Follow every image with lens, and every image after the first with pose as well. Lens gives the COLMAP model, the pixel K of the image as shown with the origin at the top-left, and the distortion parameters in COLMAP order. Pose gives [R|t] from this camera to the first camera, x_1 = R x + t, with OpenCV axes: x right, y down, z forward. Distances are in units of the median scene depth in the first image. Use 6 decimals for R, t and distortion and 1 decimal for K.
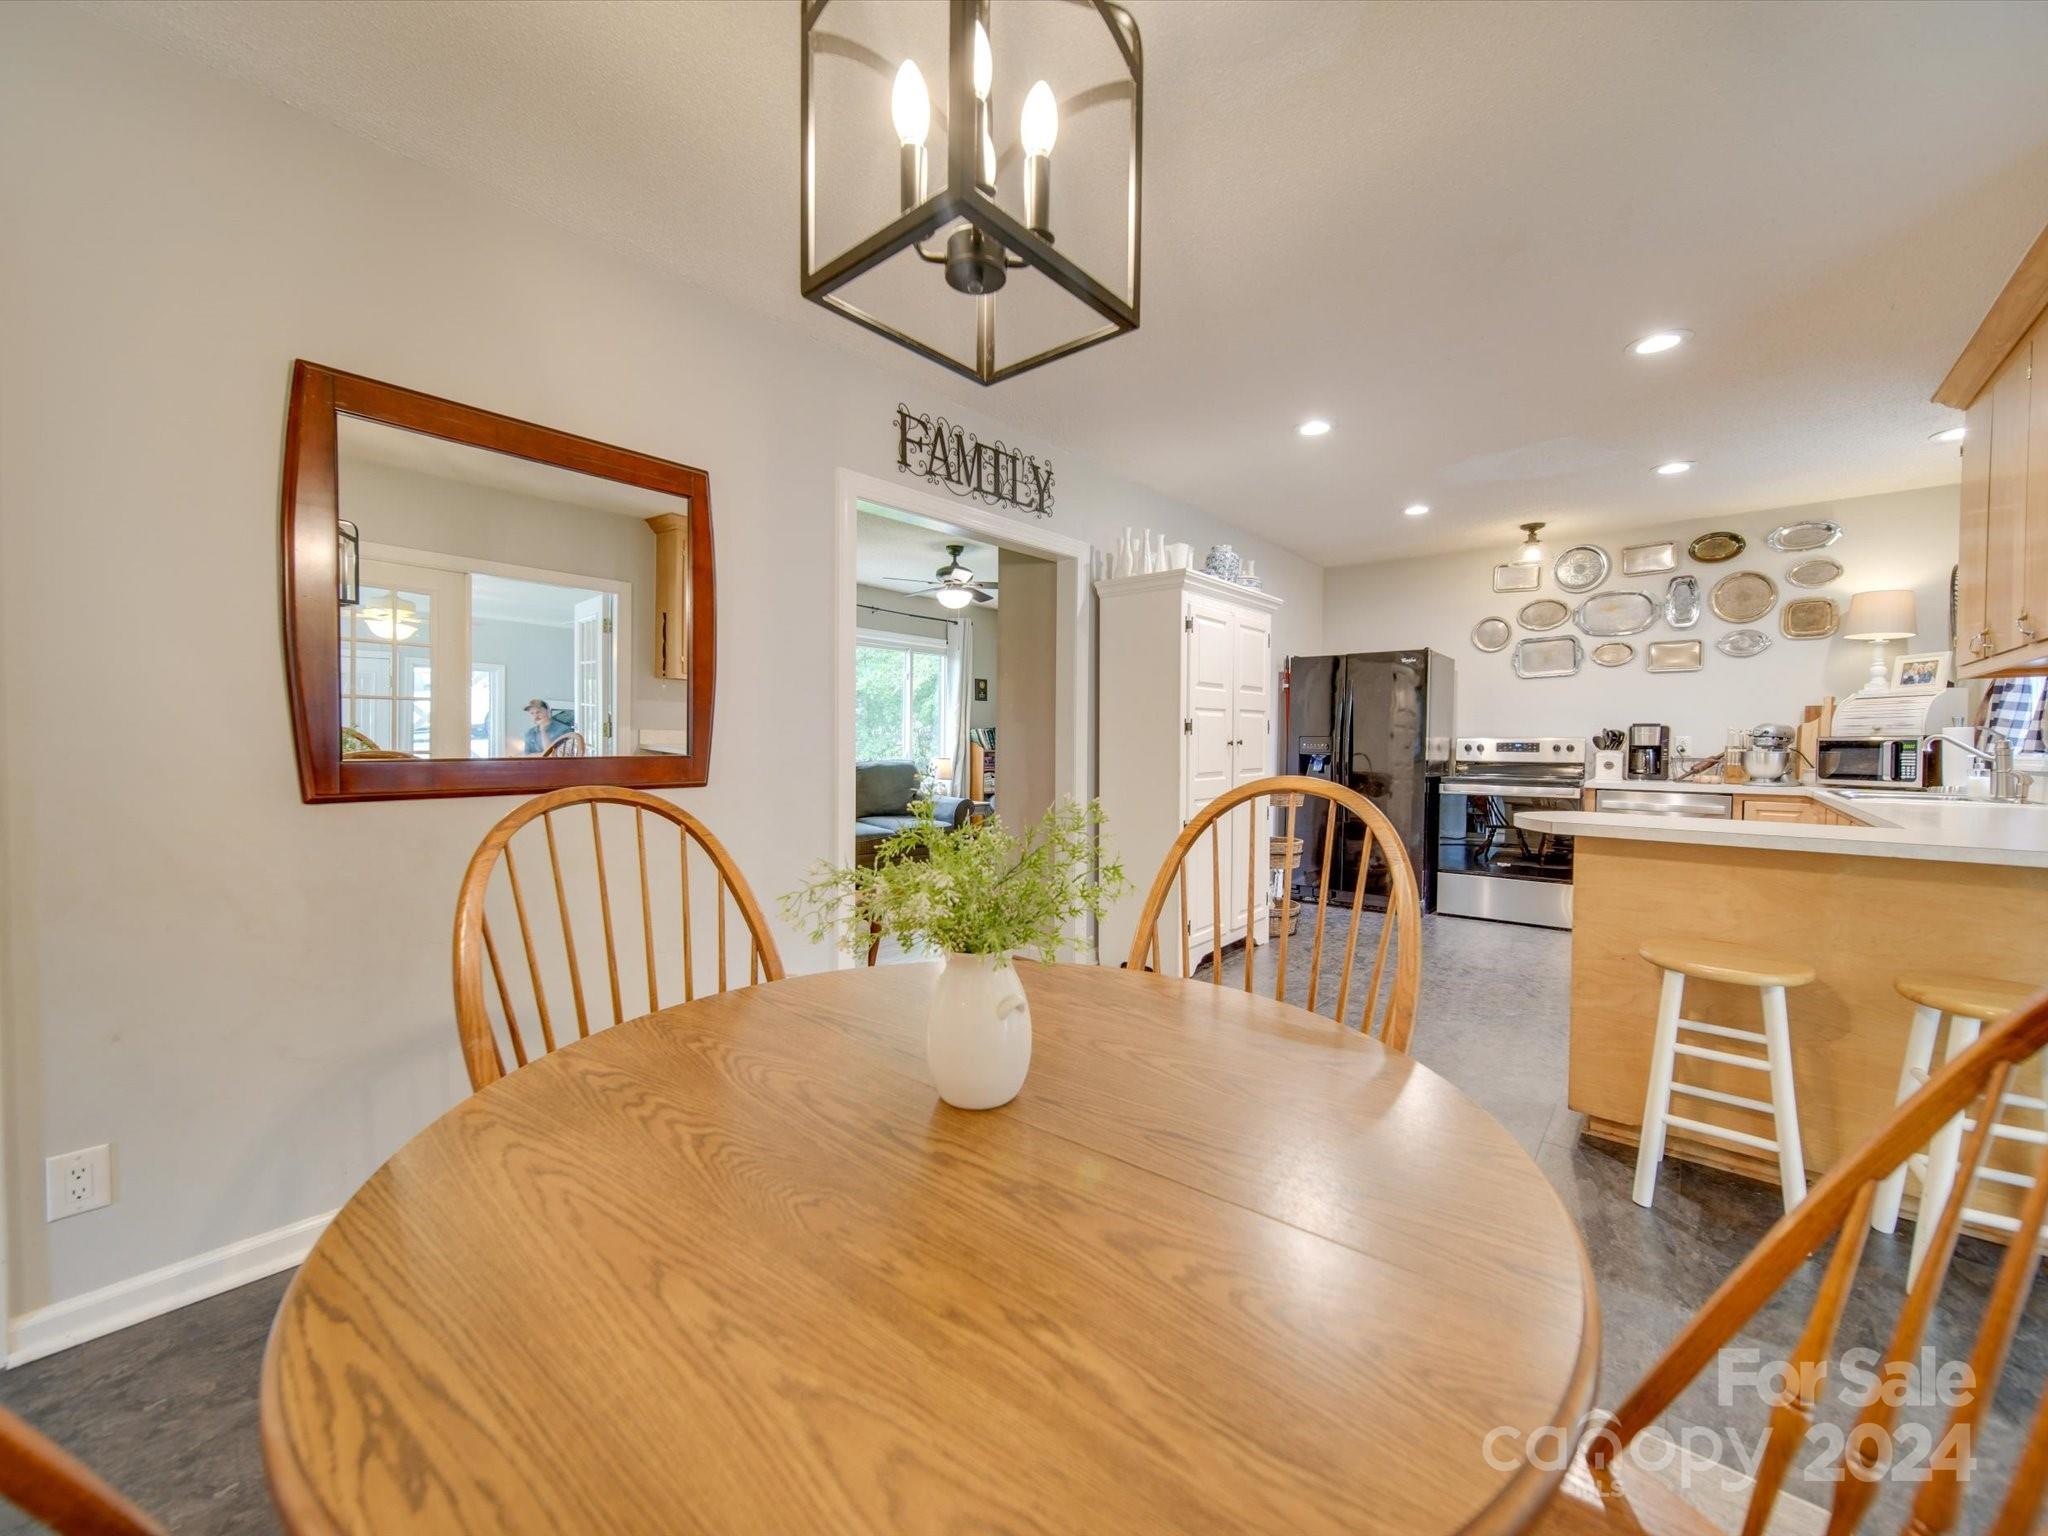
lens RADIAL K [[797.9, 0, 1024.0], [0, 797.9, 768.0], [0, 0, 1]] dist [-0.000742, -0.000654]
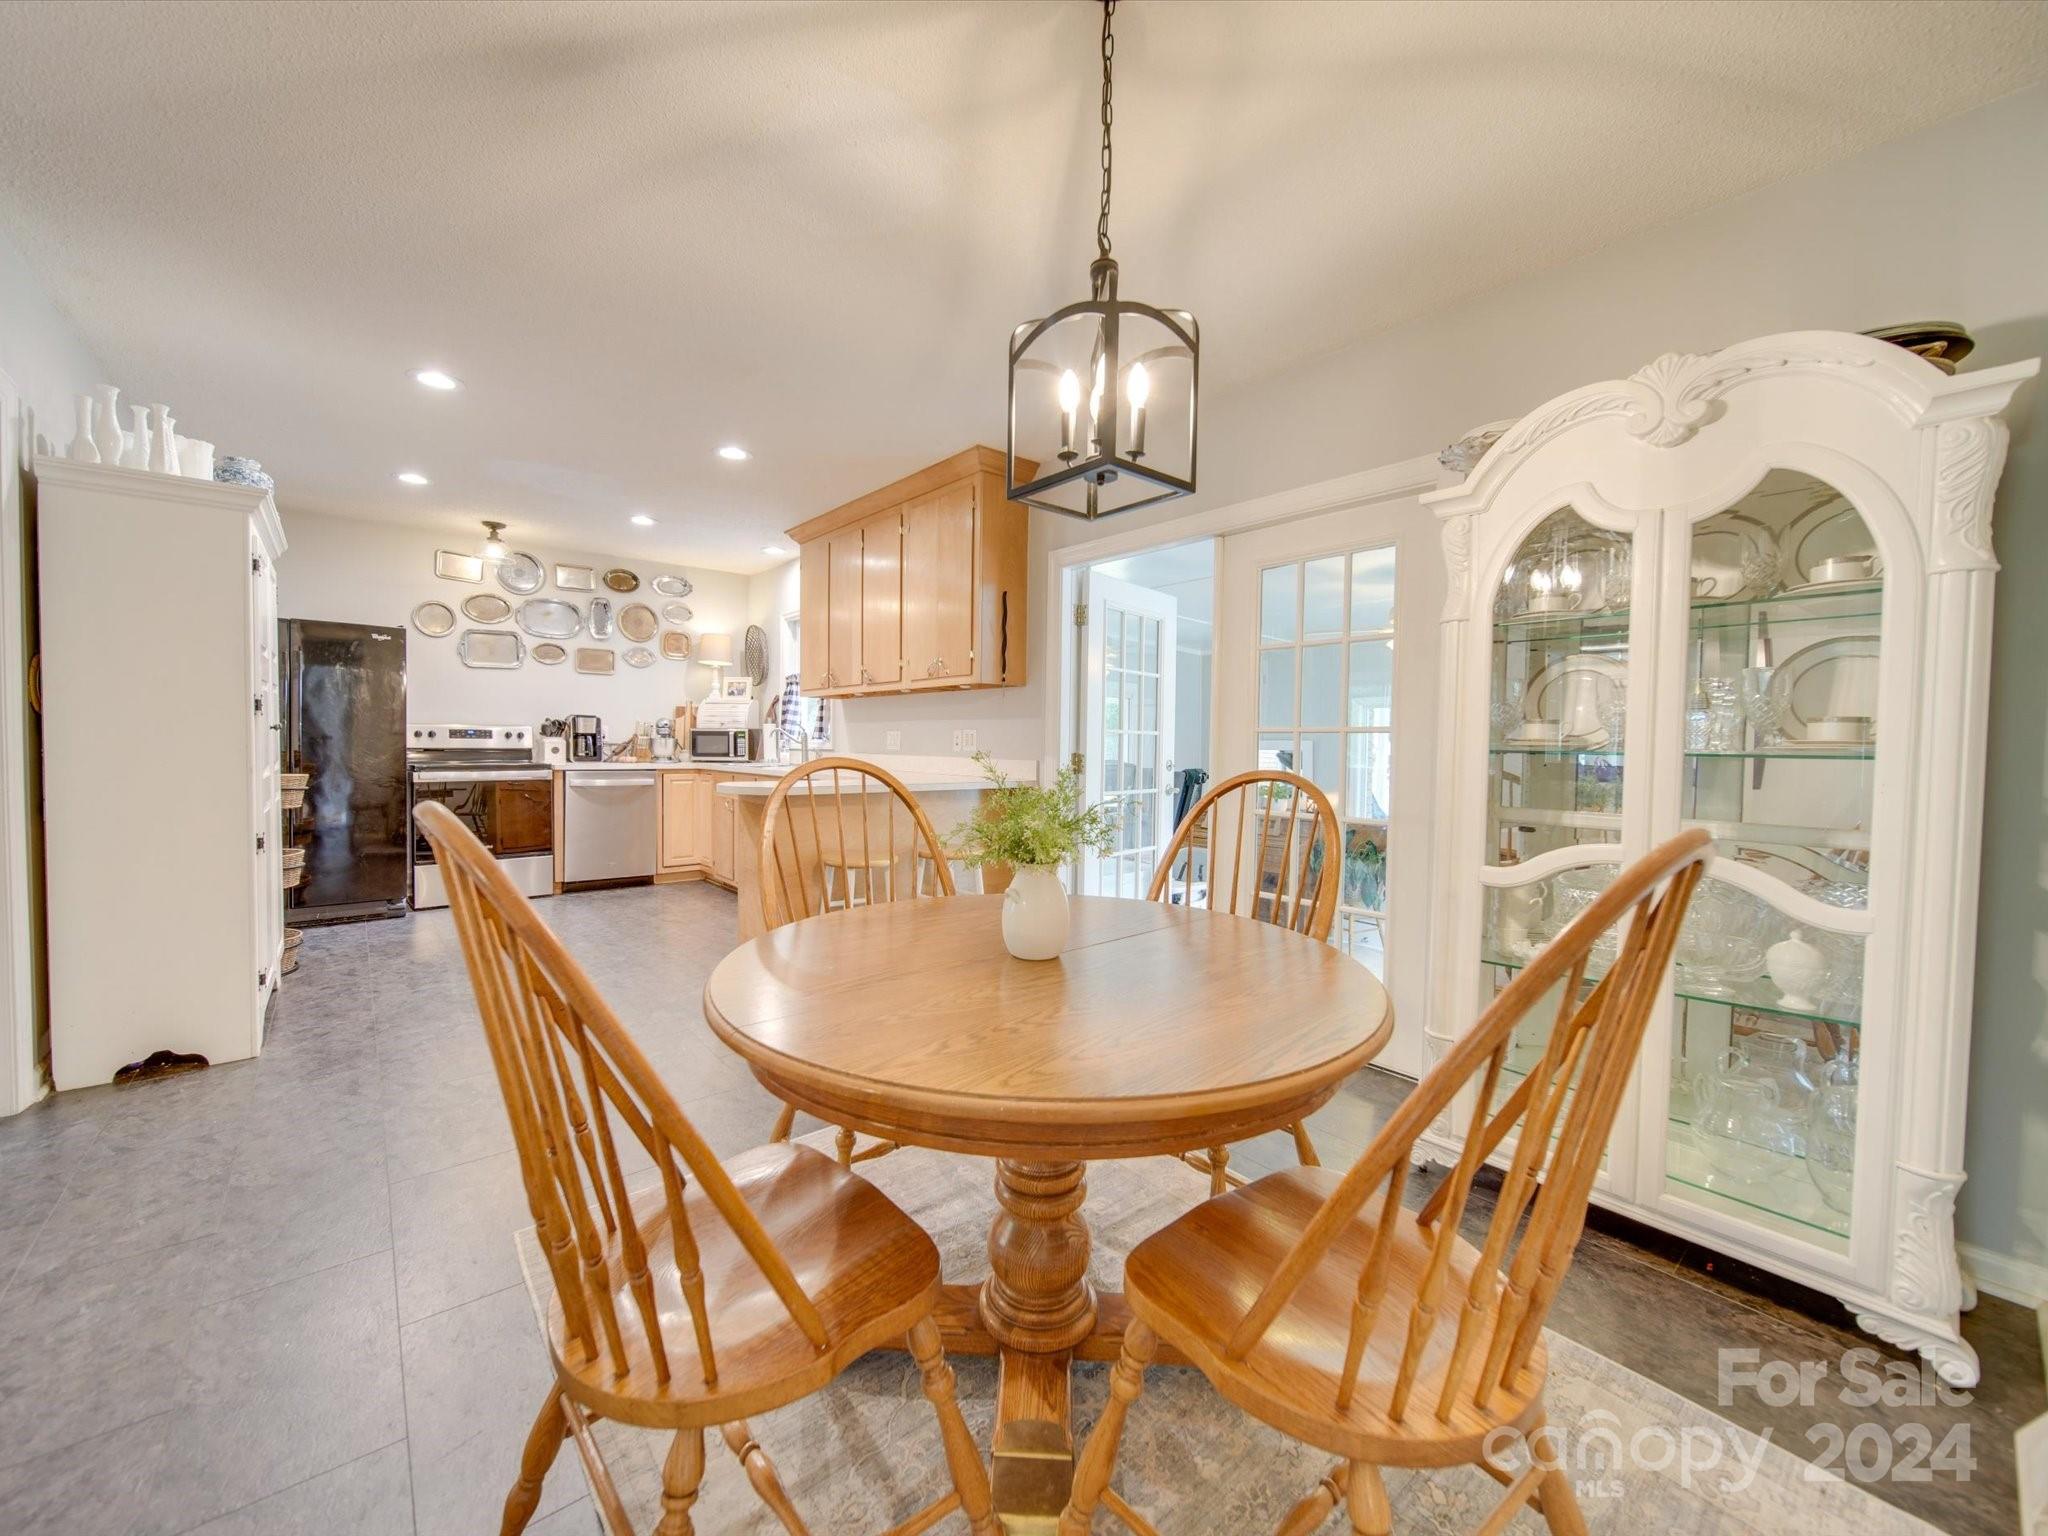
lens RADIAL K [[797.9, 0, 1024.0], [0, 797.9, 768.0], [0, 0, 1]] dist [-0.000742, -0.000654]
pose [[0.164221, -0.036388, 0.985752, -0.325042], [0.018878, 0.999252, 0.033741, -0.004079], [-0.986243, 0.013068, 0.164786, 0.150993]]
